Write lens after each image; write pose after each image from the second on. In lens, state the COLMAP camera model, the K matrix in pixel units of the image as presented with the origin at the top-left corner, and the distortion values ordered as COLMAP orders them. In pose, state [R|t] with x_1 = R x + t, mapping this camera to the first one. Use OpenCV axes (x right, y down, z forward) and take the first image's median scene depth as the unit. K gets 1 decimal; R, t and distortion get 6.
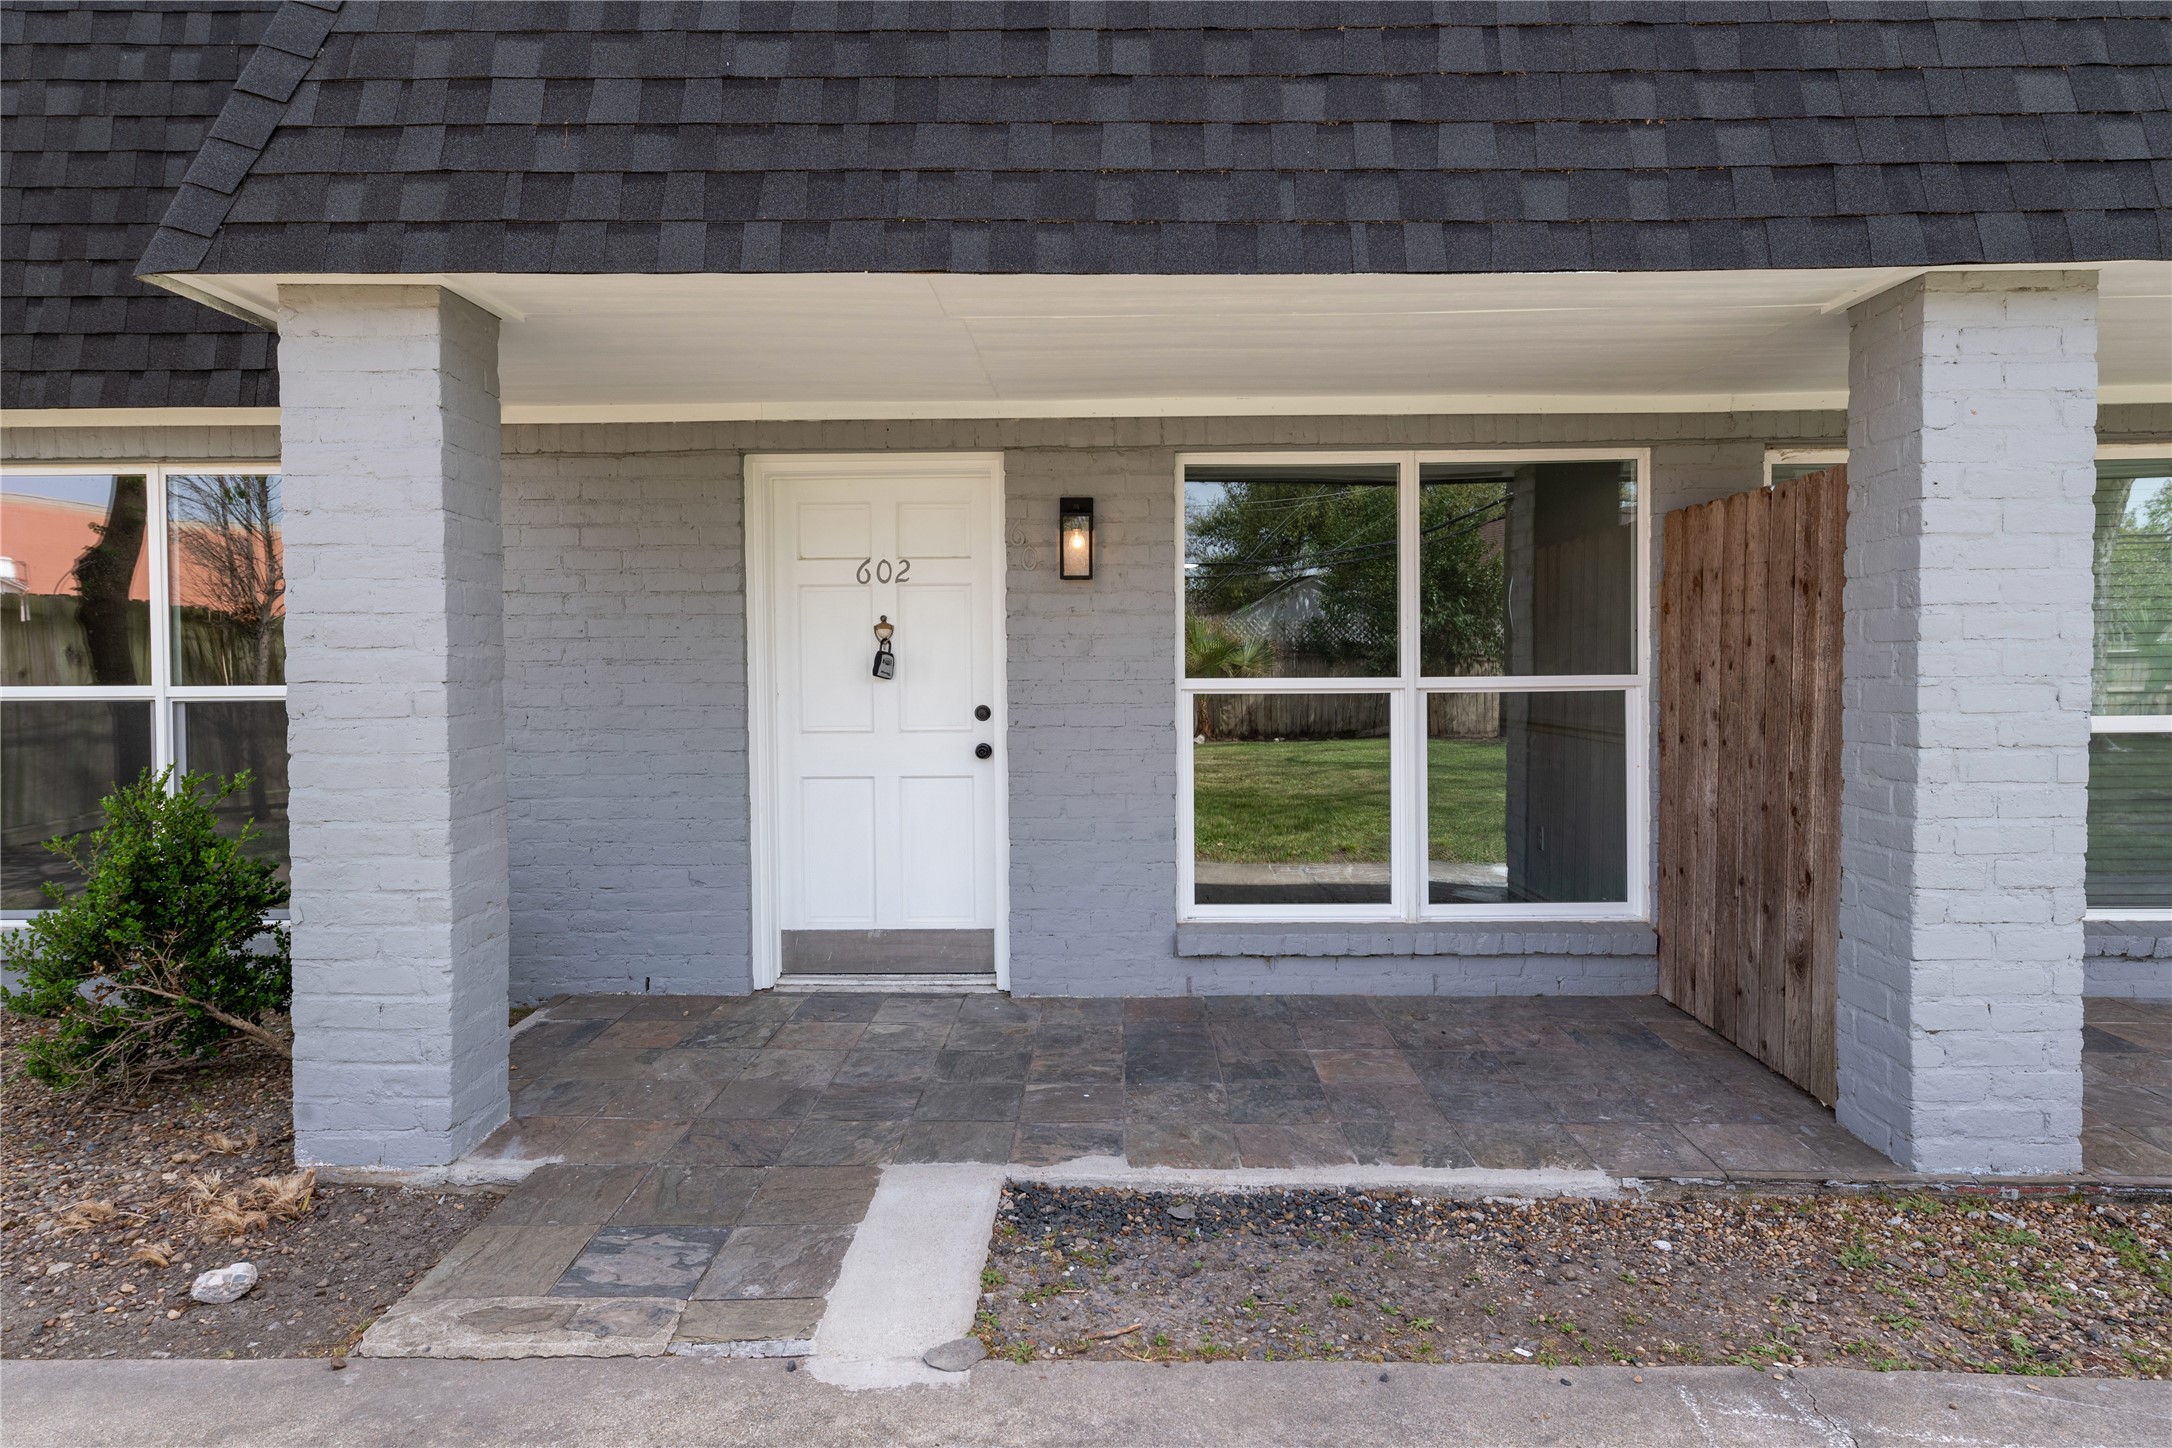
lens RADIAL K [[1208.4, 0, 1083.3], [0, 1208.4, 699.0], [0, 0, 1]] dist [0.011215, -0.001413]
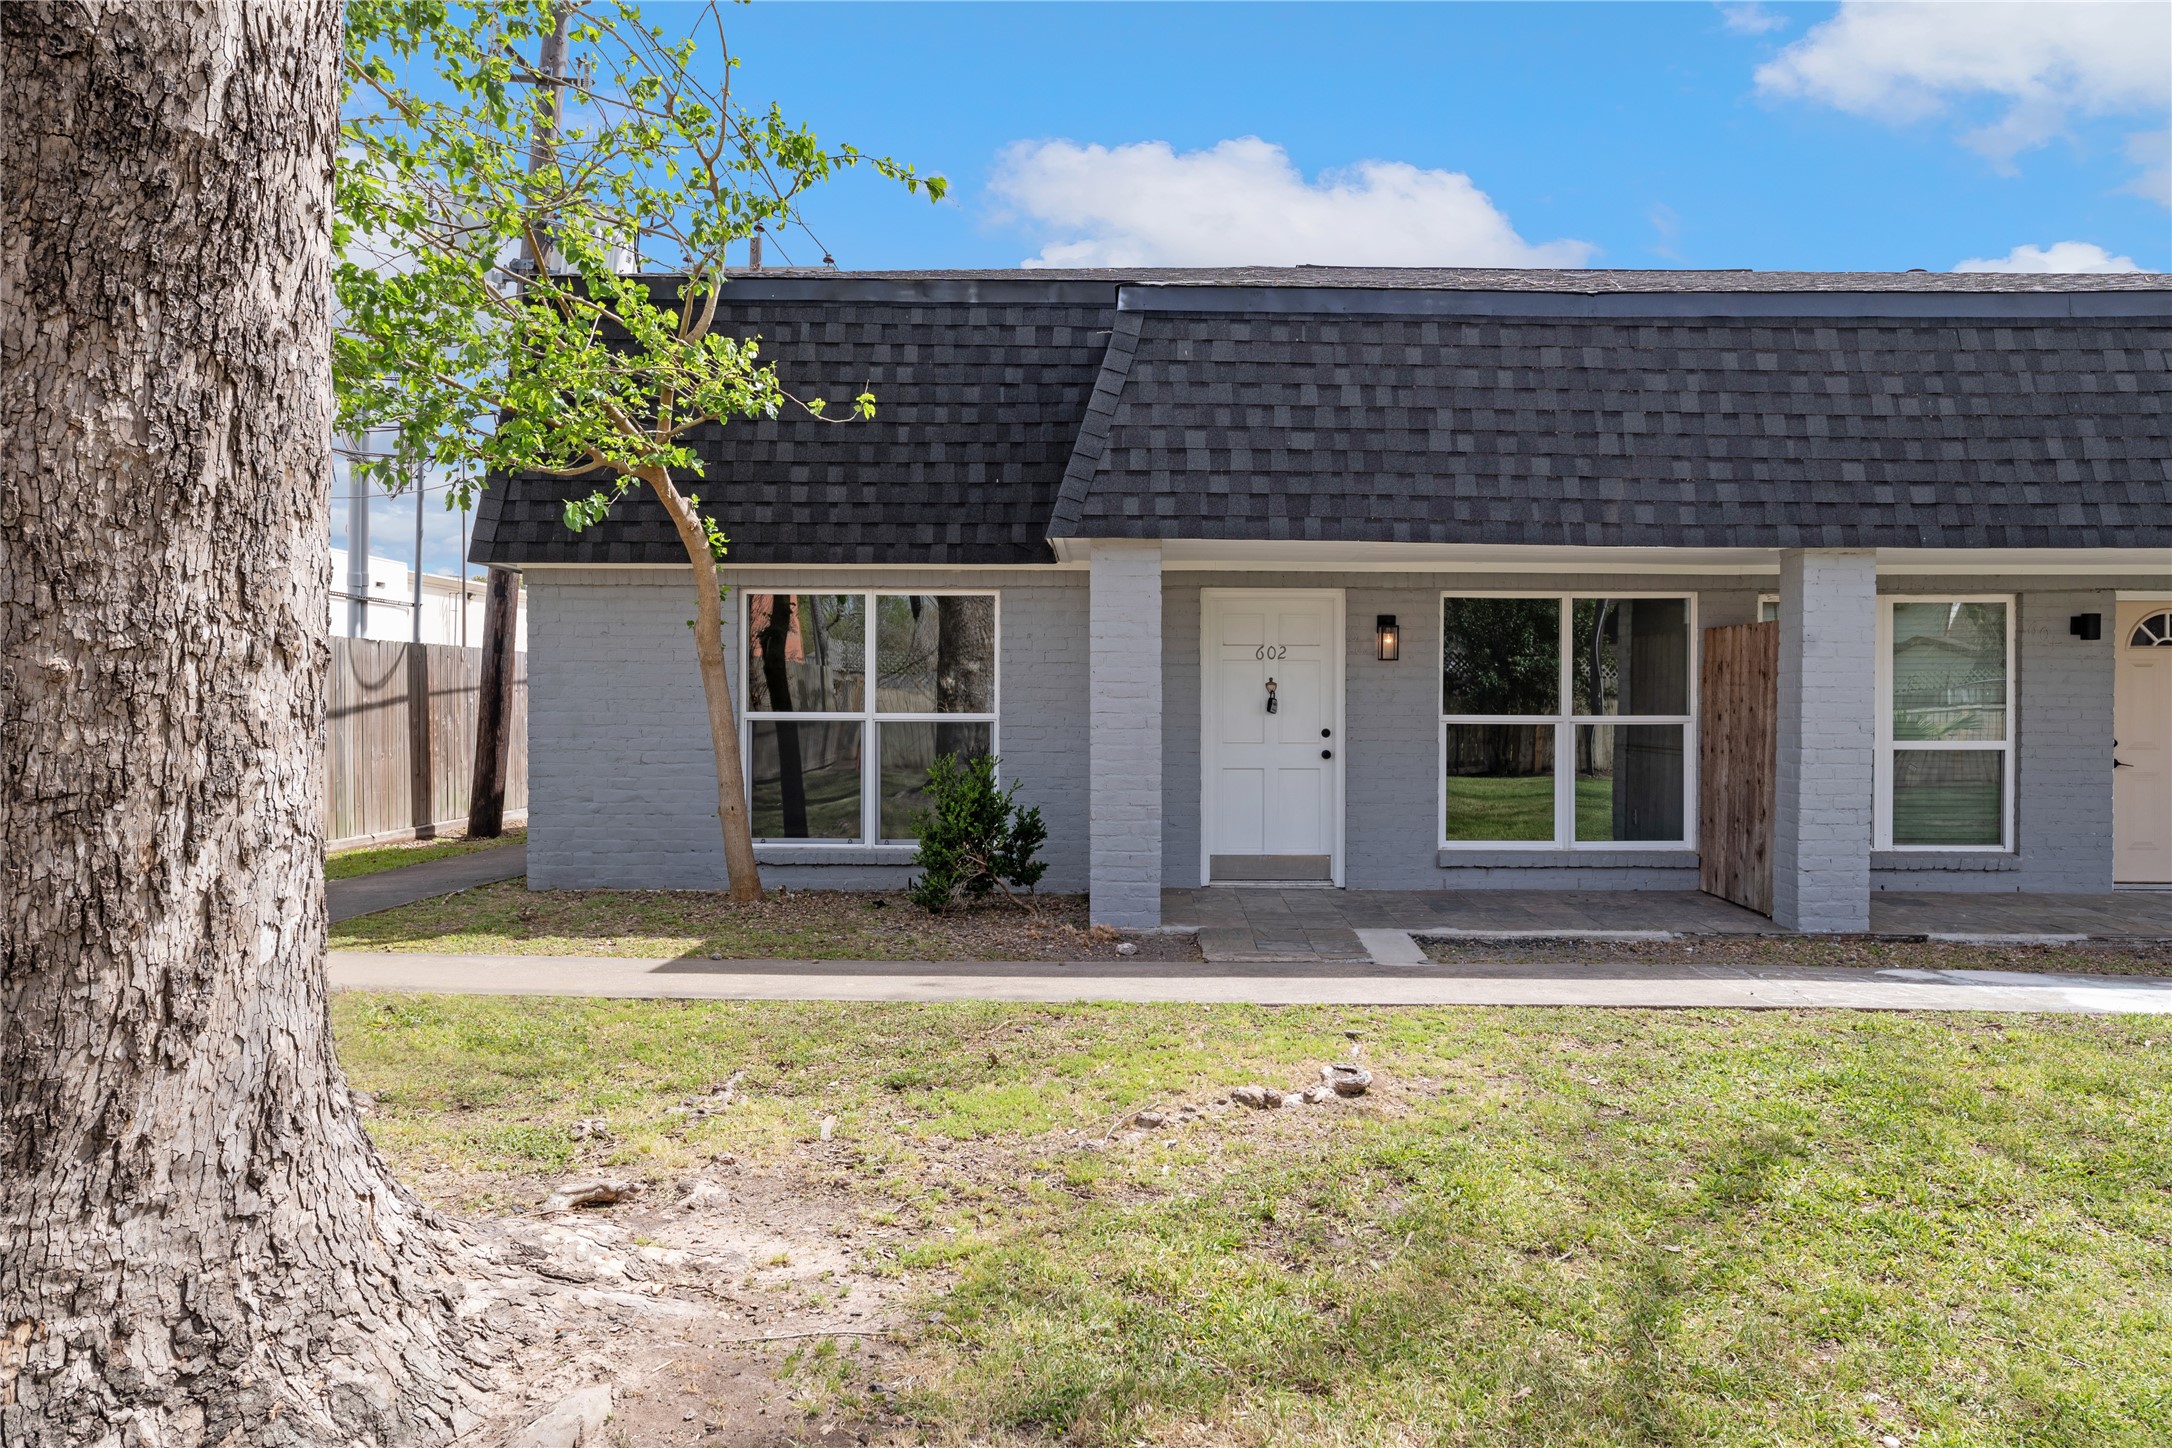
lens RADIAL K [[1503.0, 0, 1086.0], [0, 1503.0, 724.0], [0, 0, 1]] dist [0.001019, 0.003777]
pose [[0.999697, 0.010927, 0.022074, -0.724913], [-0.010724, 0.999899, -0.009296, 0.033892], [-0.022173, 0.009057, 0.999713, -1.796040]]
